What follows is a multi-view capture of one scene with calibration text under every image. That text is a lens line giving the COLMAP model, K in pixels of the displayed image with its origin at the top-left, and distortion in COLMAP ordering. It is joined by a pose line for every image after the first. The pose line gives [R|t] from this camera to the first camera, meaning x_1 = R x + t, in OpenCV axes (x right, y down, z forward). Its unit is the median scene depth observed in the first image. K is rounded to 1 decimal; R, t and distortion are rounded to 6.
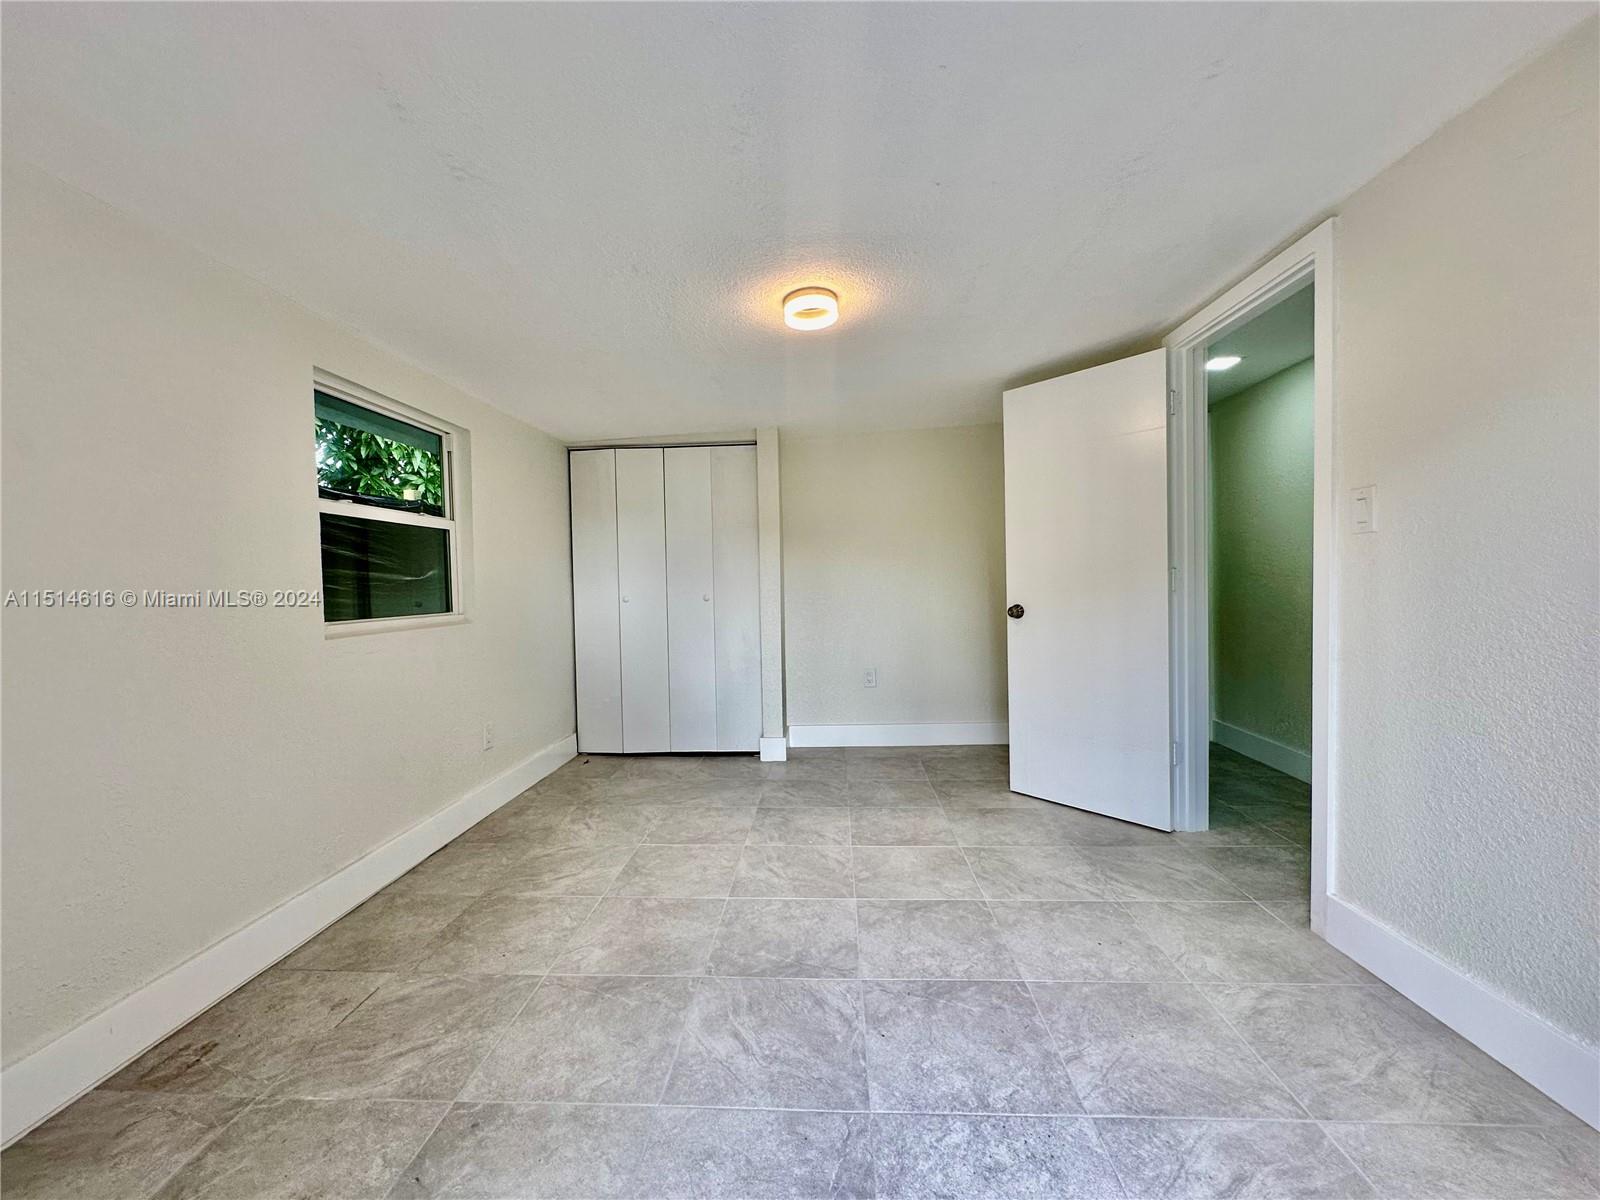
lens RADIAL K [[645.2, 0, 800.0], [0, 645.2, 600.0], [0, 0, 1]] dist [-0.000842, 0.000291]
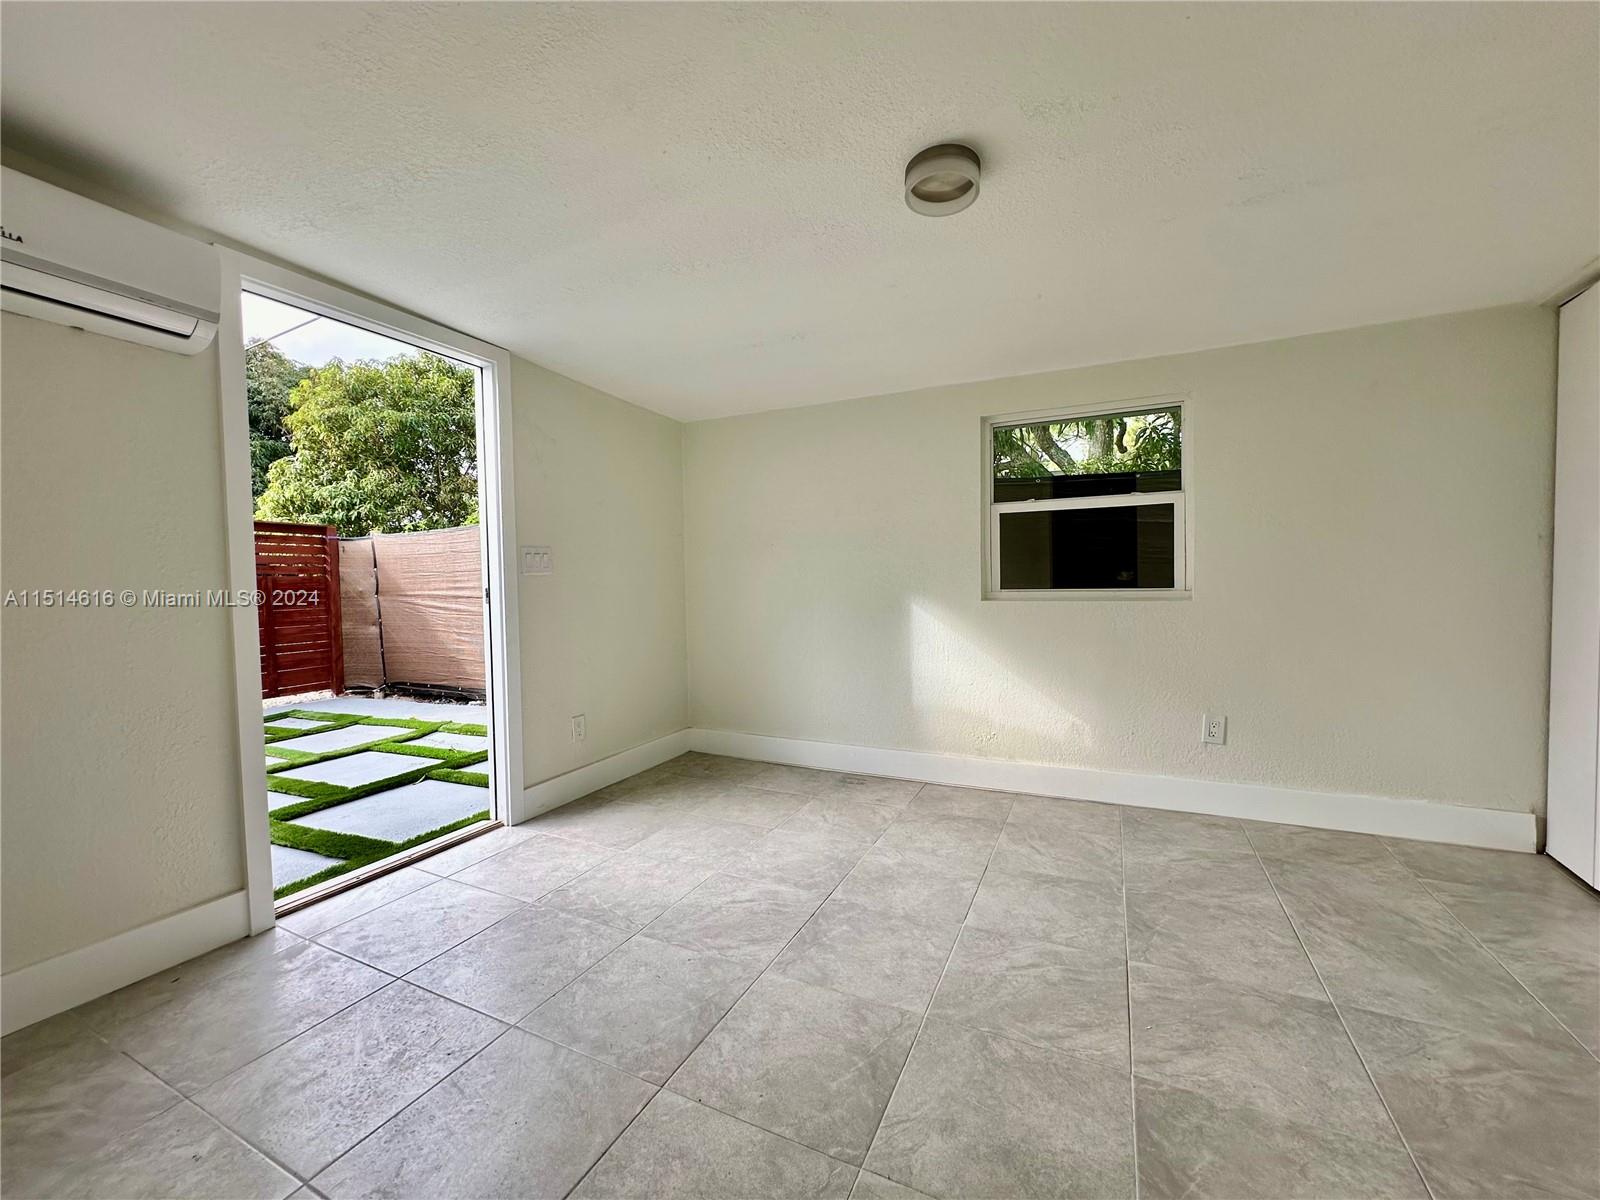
lens RADIAL K [[640.6, 0, 799.1], [0, 640.6, 599.6], [0, 0, 1]] dist [-0.000896, 0.000148]
pose [[-0.389382, 0.058851, -0.919194, 0.746054], [0.000421, 0.997968, 0.063716, -0.033517], [0.921076, 0.024423, -0.388615, 1.119803]]
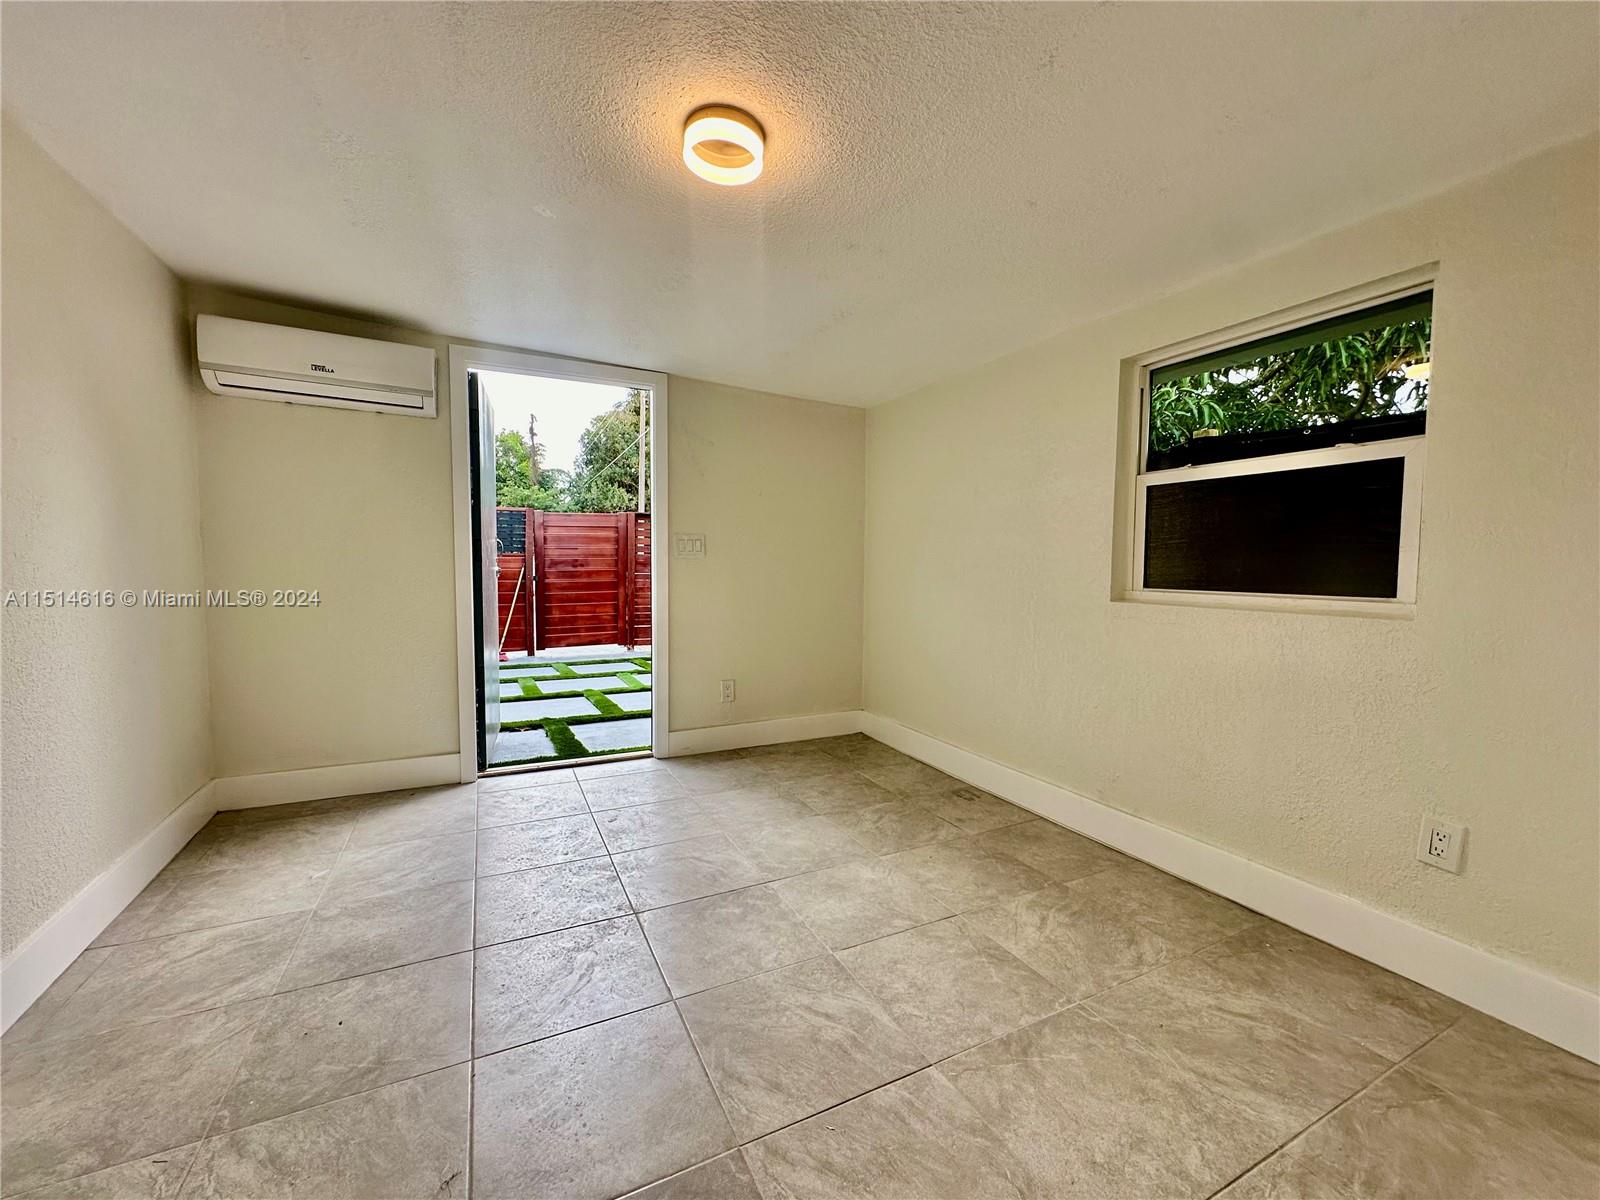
lens RADIAL K [[645.2, 0, 800.0], [0, 645.2, 600.0], [0, 0, 1]] dist [-0.000842, 0.000291]
pose [[-0.872712, 0.041547, -0.486464, 0.289205], [-0.002955, 0.995905, 0.090356, -0.041571], [0.488226, 0.080292, -0.869016, 1.632315]]
